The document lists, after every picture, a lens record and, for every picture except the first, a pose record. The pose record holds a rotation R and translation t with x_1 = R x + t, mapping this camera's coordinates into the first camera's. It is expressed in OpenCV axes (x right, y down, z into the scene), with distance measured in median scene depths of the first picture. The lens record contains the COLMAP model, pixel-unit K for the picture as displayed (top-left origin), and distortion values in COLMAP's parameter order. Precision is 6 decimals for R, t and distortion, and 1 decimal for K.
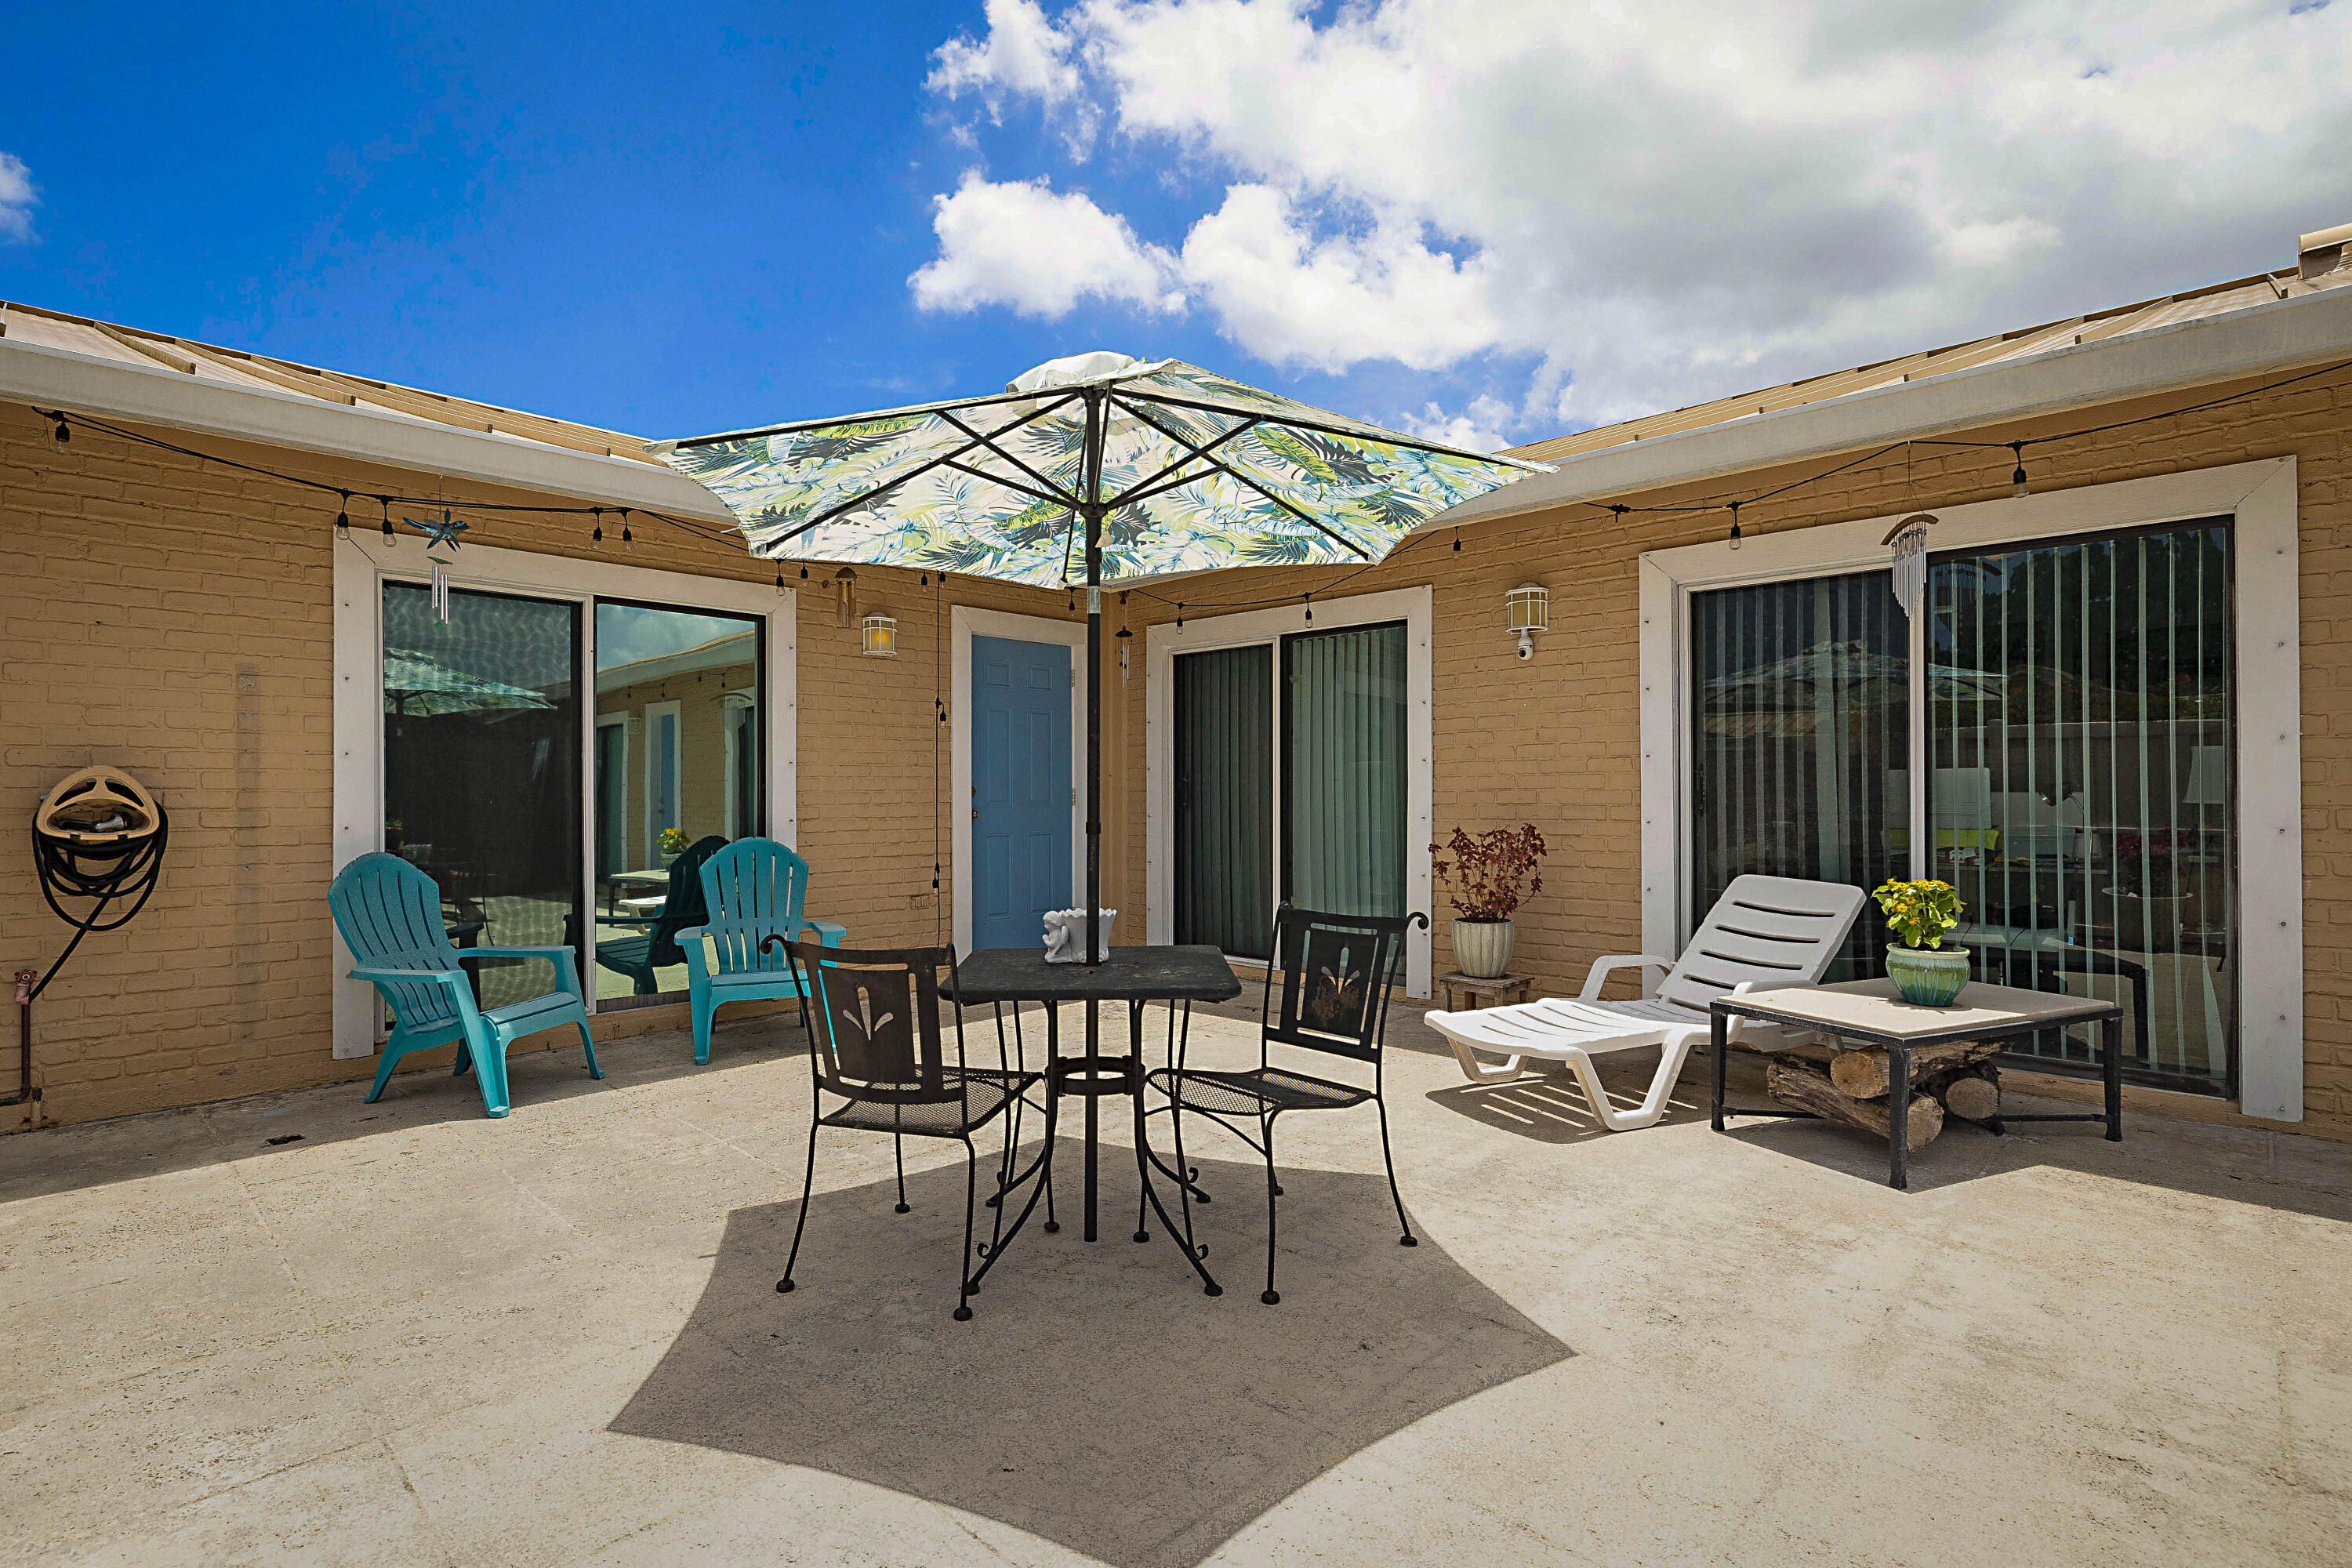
lens RADIAL K [[1140.7, 0, 1062.4], [0, 1140.7, 794.6], [0, 0, 1]] dist [0.014802, -0.000213]
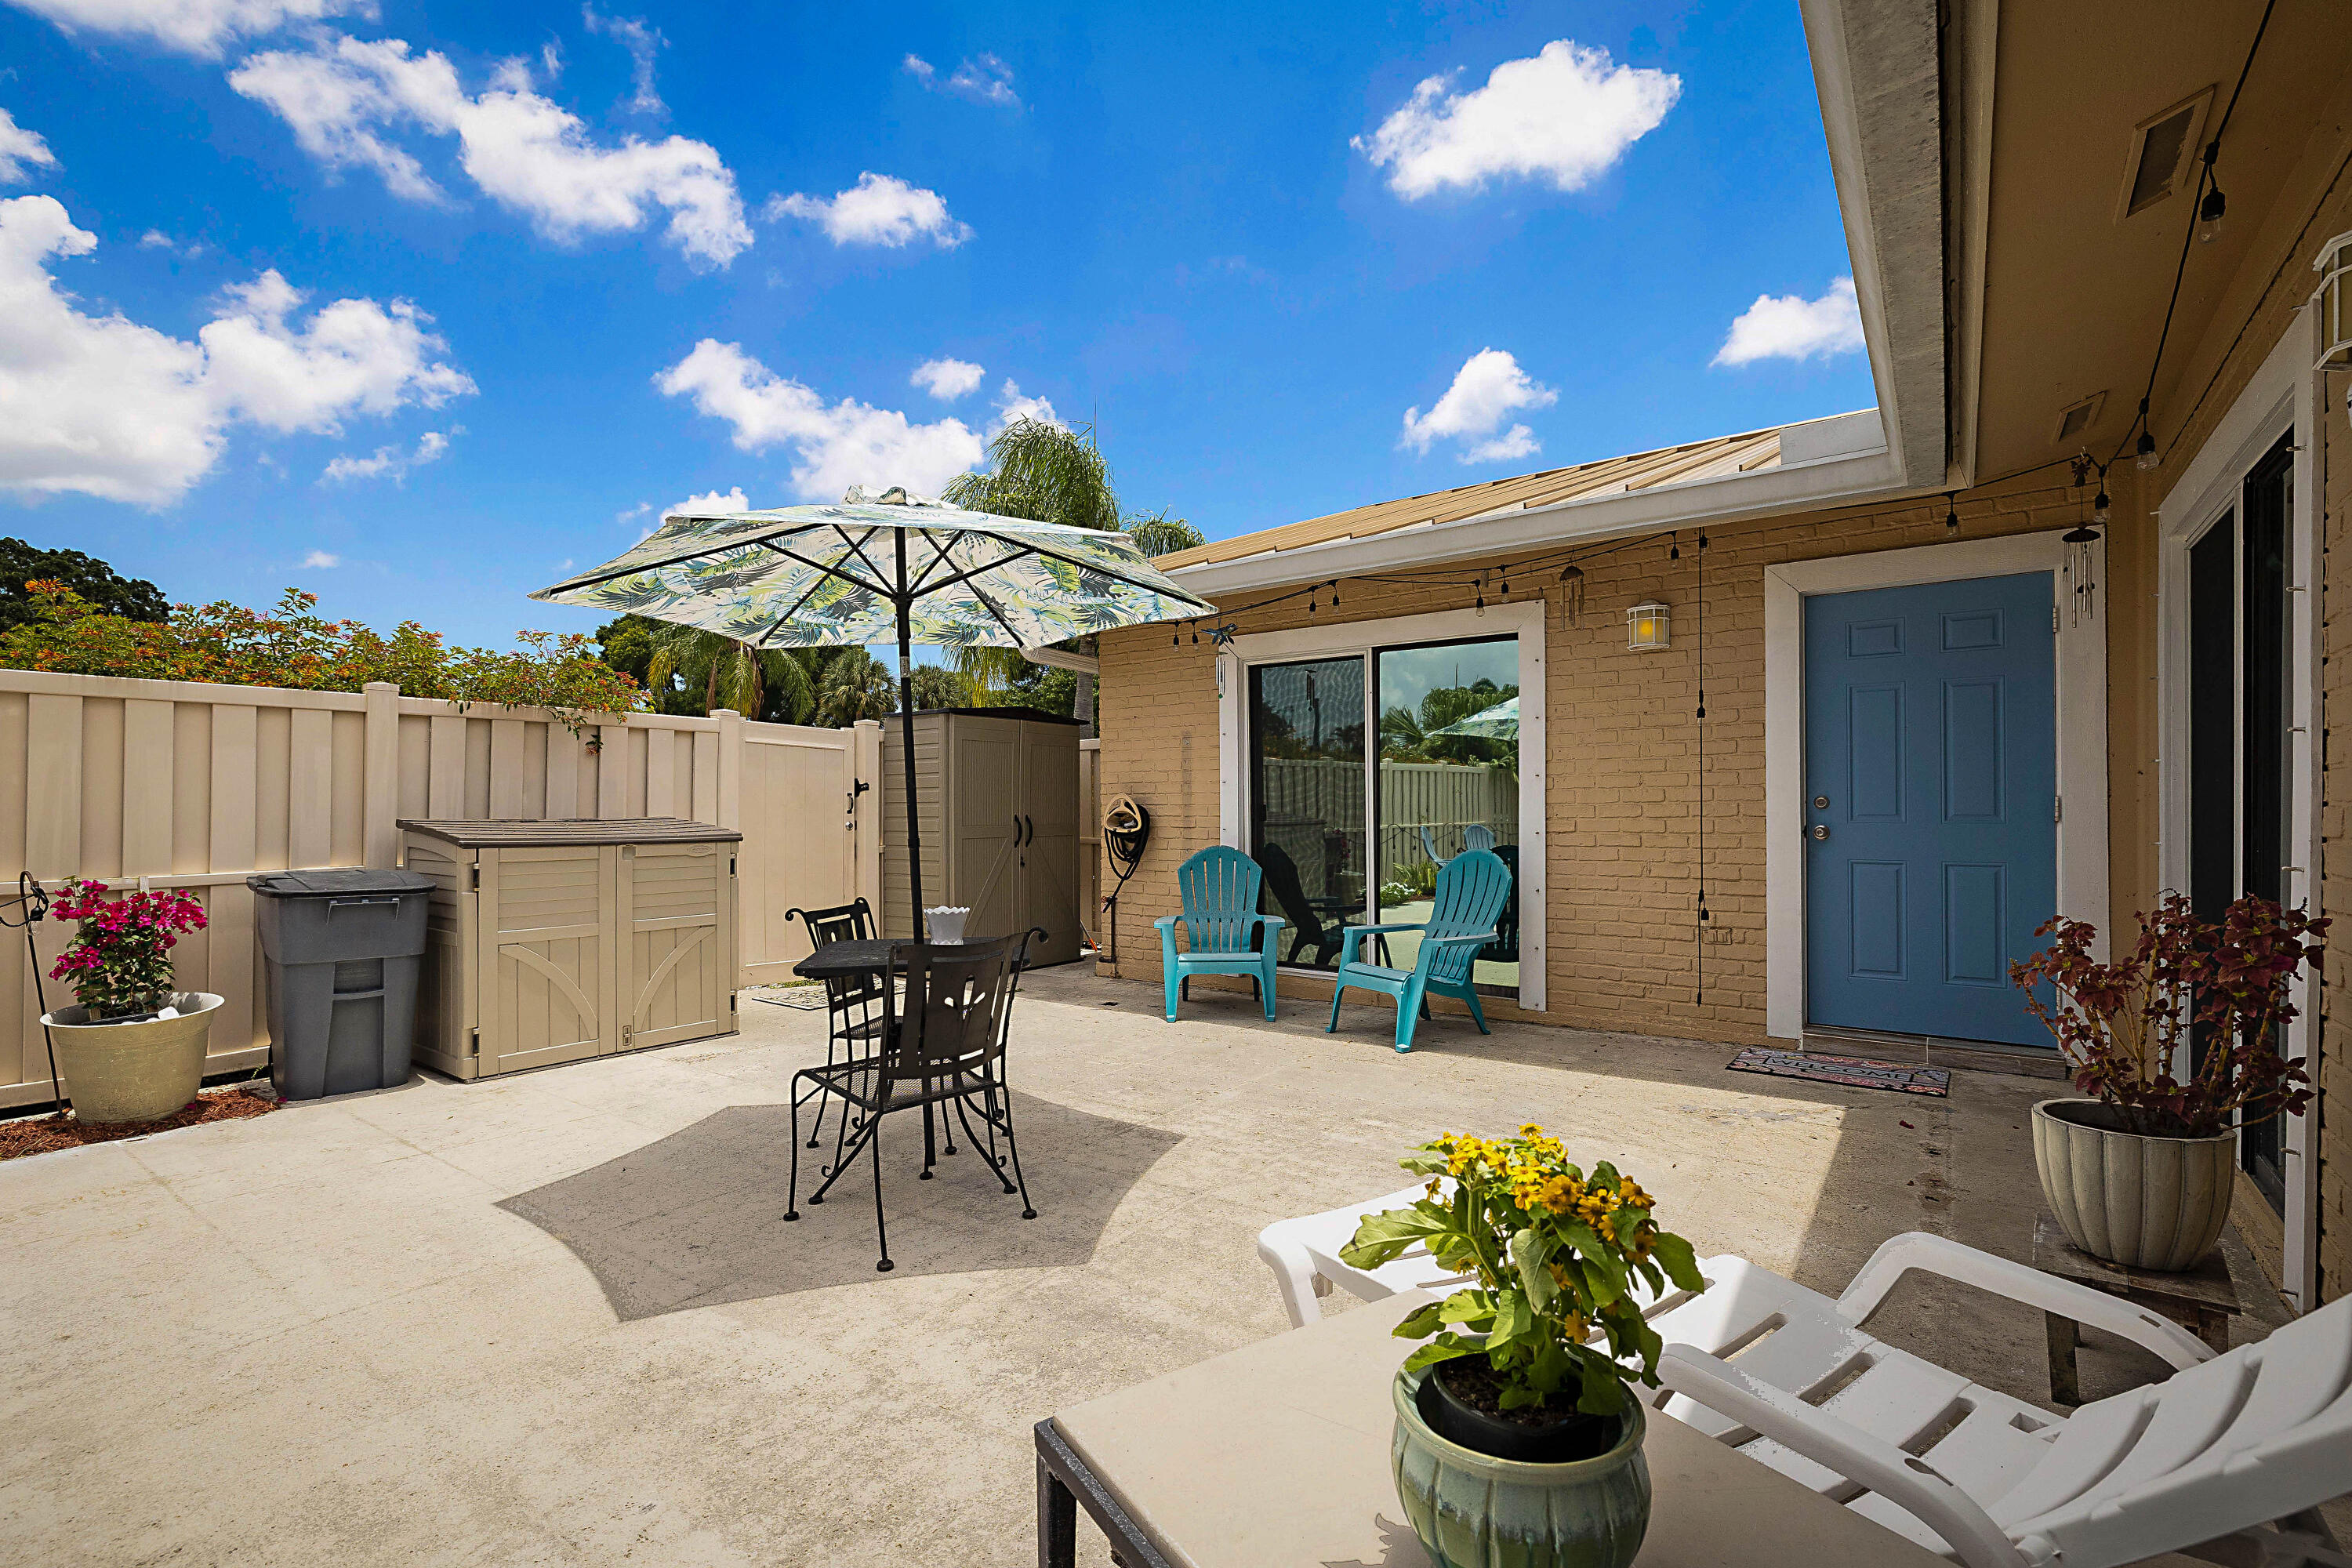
lens RADIAL K [[1032.2, 0, 1166.7], [0, 1032.2, 784.6], [0, 0, 1]] dist [-0.018428, 0.000626]
pose [[0.173460, -0.023811, -0.984553, 0.806797], [0.001566, 0.999713, -0.023902, 0.001998], [0.984840, 0.002604, 0.173448, 0.720949]]
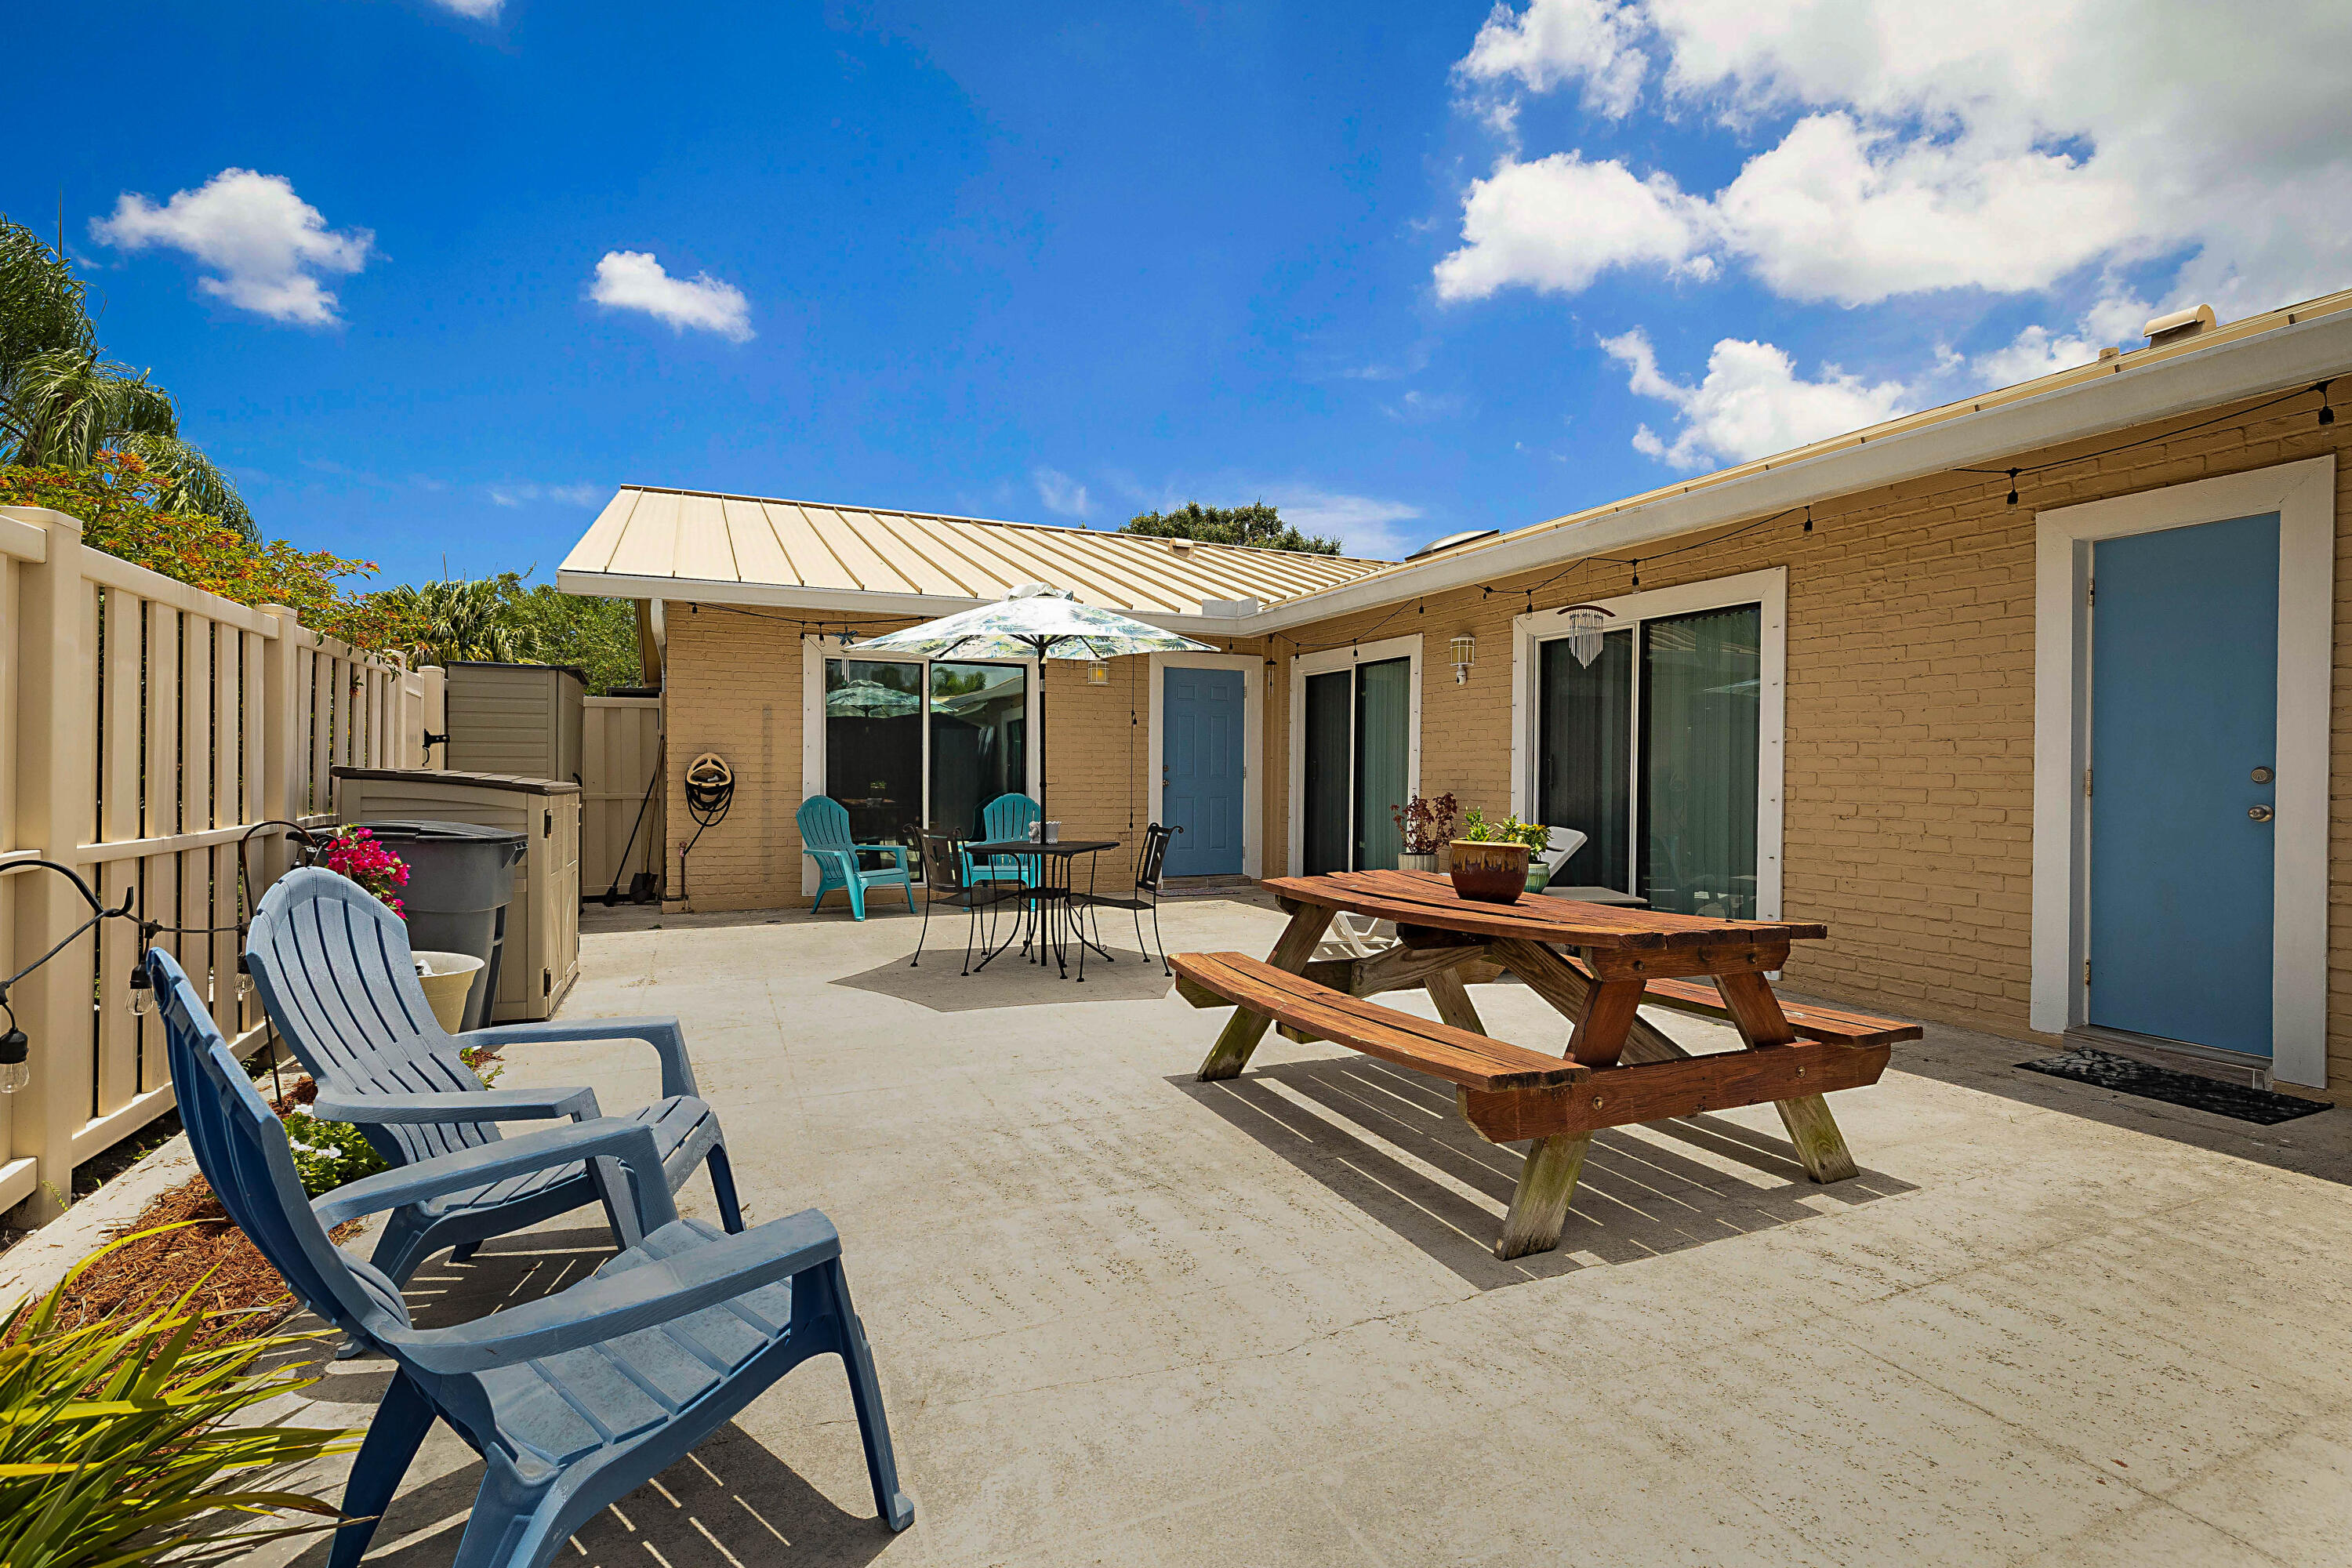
lens RADIAL K [[1084.0, 0, 1176.0], [0, 1084.0, 784.0], [0, 0, 1]] dist [-0.025184, 0.000952]
pose [[0.937048, 0.014659, -0.348894, 0.696443], [-0.010261, 0.999843, 0.014451, -0.003873], [0.349051, -0.009961, 0.937051, -0.602665]]
